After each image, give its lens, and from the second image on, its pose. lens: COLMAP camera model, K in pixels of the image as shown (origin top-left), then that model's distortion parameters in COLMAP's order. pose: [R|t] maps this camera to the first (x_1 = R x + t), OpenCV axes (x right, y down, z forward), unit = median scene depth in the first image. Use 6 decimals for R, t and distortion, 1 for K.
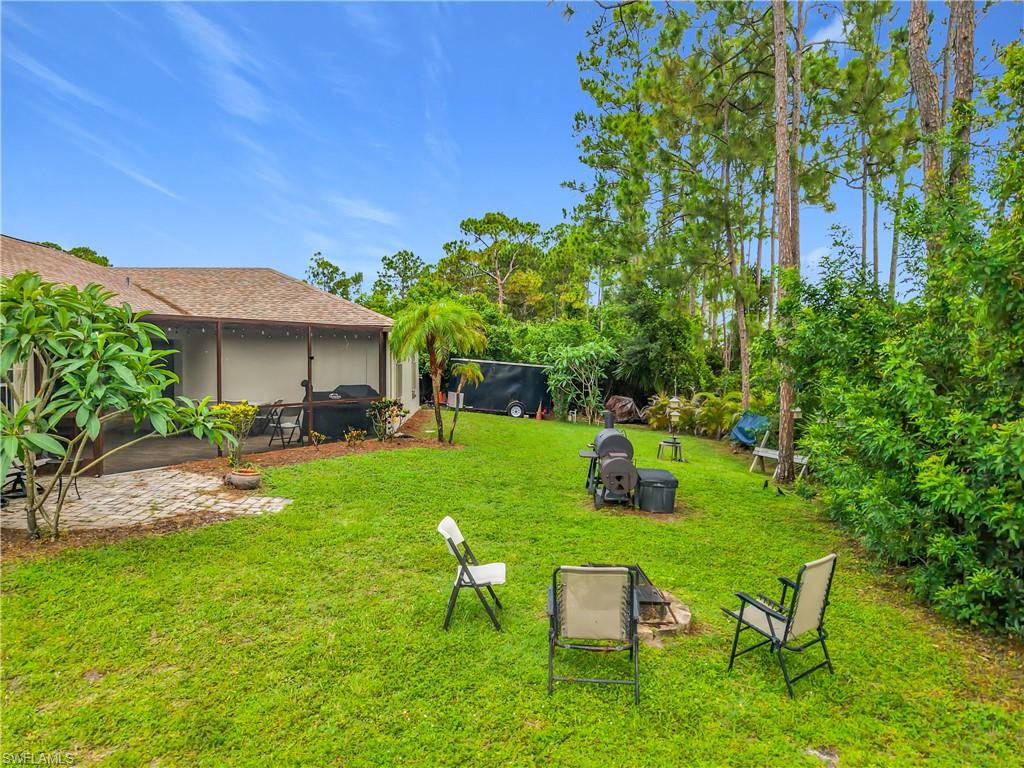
lens RADIAL K [[706.7, 0, 512.0], [0, 706.7, 384.0], [0, 0, 1]] dist [-0.000515, -0.000705]
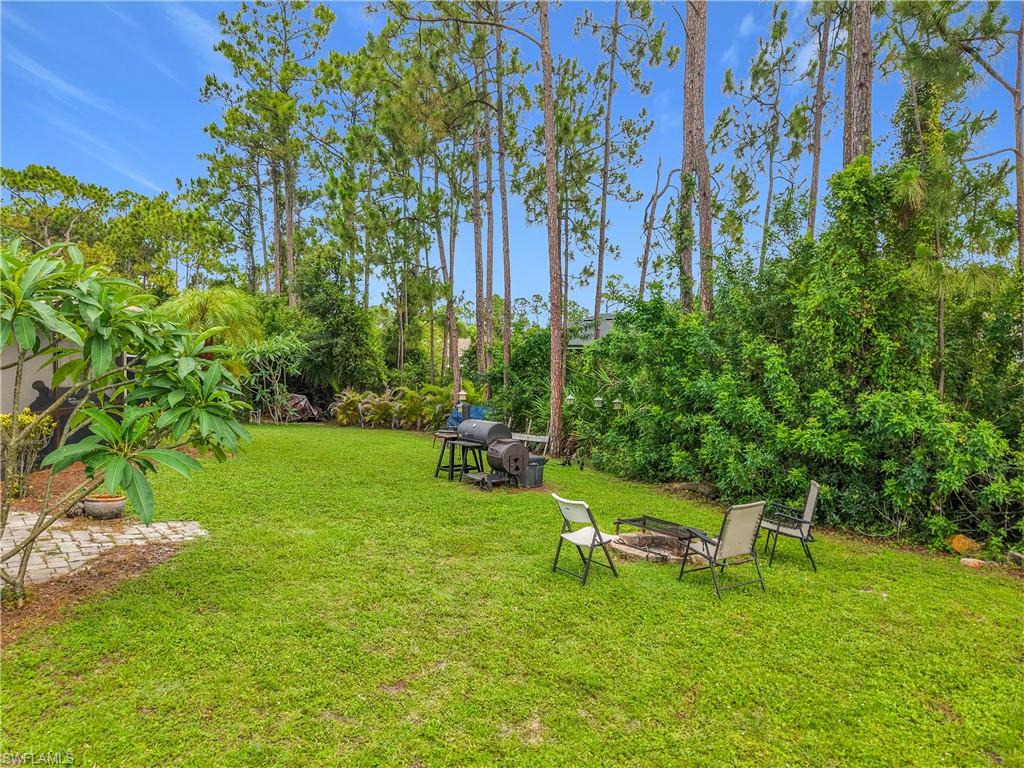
lens RADIAL K [[768.2, 0, 512.1], [0, 768.2, 369.7], [0, 0, 1]] dist [0.006113, -0.001395]
pose [[0.761786, -0.006630, 0.647795, -0.309103], [0.016076, 0.999833, -0.008672, -0.000883], [-0.647630, 0.017020, 0.761765, 0.028889]]
